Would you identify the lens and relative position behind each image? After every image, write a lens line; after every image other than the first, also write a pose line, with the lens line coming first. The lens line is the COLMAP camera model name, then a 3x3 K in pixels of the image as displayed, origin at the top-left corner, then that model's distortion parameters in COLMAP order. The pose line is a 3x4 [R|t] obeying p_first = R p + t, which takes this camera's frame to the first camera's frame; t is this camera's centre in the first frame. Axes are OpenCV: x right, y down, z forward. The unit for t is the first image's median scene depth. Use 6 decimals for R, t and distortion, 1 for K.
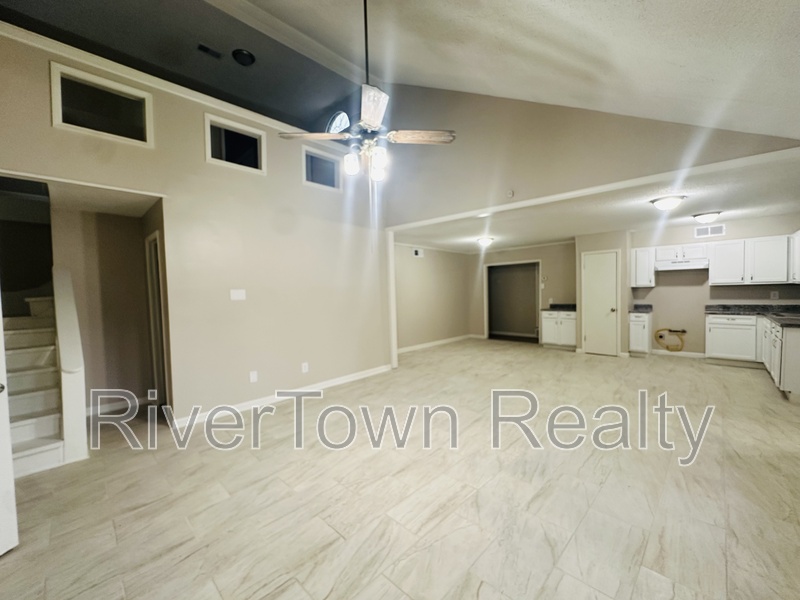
lens RADIAL K [[324.3, 0, 400.0], [0, 324.3, 300.0], [0, 0, 1]] dist [-0.006093, 0.000077]
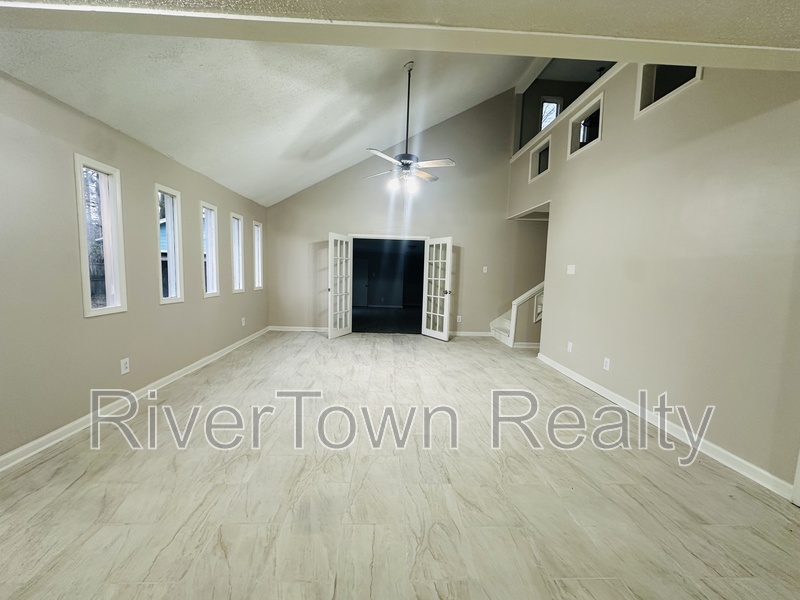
lens RADIAL K [[319.1, 0, 400.0], [0, 319.1, 300.0], [0, 0, 1]] dist [-0.002670, -0.000052]
pose [[-0.680211, 0.068189, -0.729838, 0.443783], [-0.042670, 0.990292, 0.132292, -0.020279], [0.731773, 0.121129, -0.670698, 0.829447]]
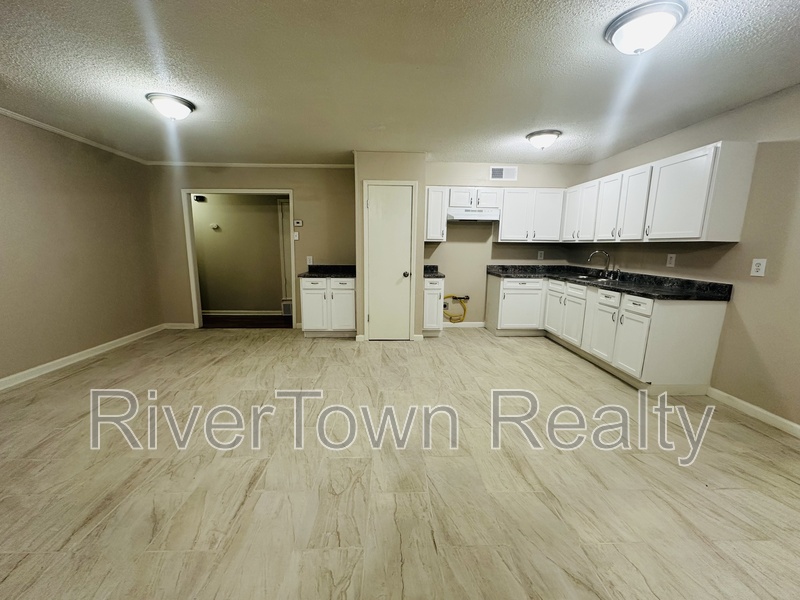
lens RADIAL K [[319.1, 0, 400.0], [0, 319.1, 300.0], [0, 0, 1]] dist [-0.002670, -0.000052]
pose [[0.682820, -0.089582, 0.725074, 0.165722], [-0.005339, 0.991816, 0.127565, -0.001136], [-0.730568, -0.090975, 0.676753, 0.567967]]
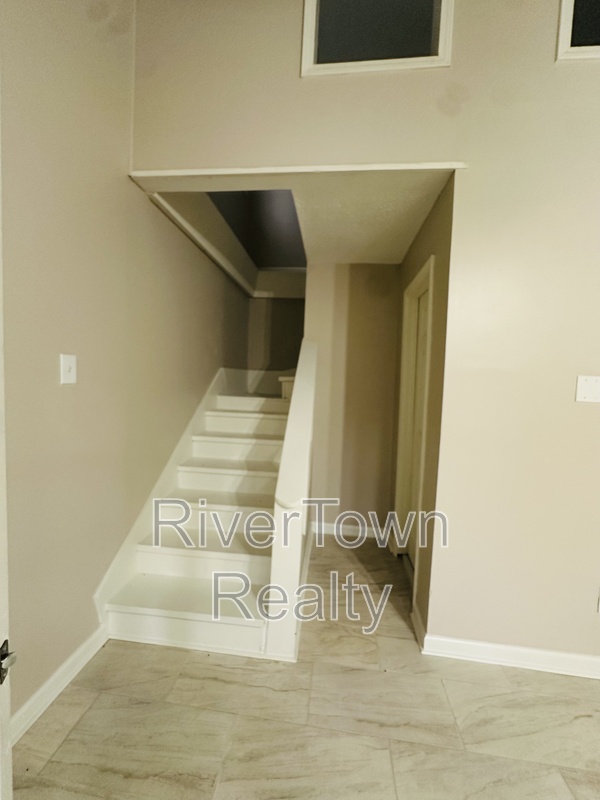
lens RADIAL K [[319.1, 0, 300.0], [0, 319.1, 400.0], [0, 0, 1]] dist [-0.002670, -0.000052]
pose [[0.612124, 0.090962, -0.785513, -0.262071], [-0.081363, 0.995335, 0.051856, 0.004194], [0.786565, 0.032169, 0.616669, 0.300047]]
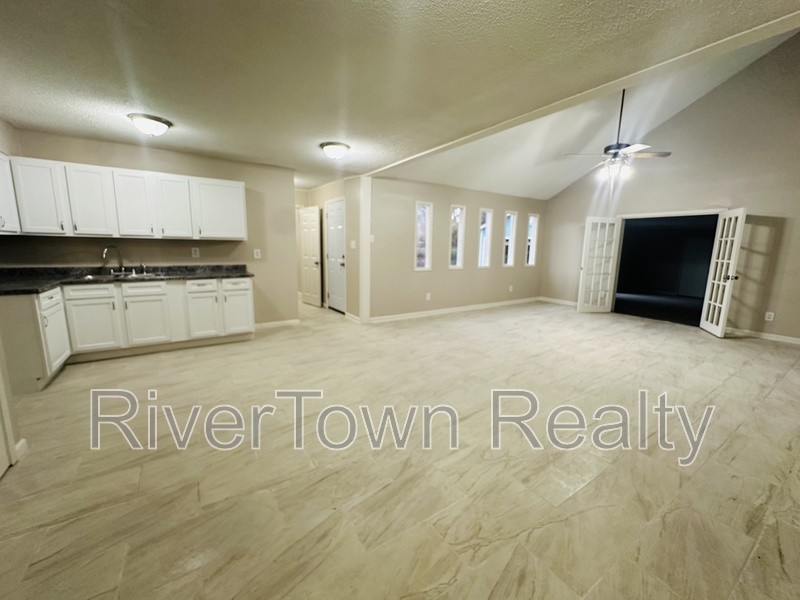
lens RADIAL K [[324.3, 0, 400.0], [0, 324.3, 300.0], [0, 0, 1]] dist [-0.006093, 0.000077]
pose [[-0.978634, -0.028256, 0.203657, 0.265194], [0.012767, 0.980250, 0.197351, -0.033718], [-0.205212, 0.195734, -0.958945, 1.213405]]
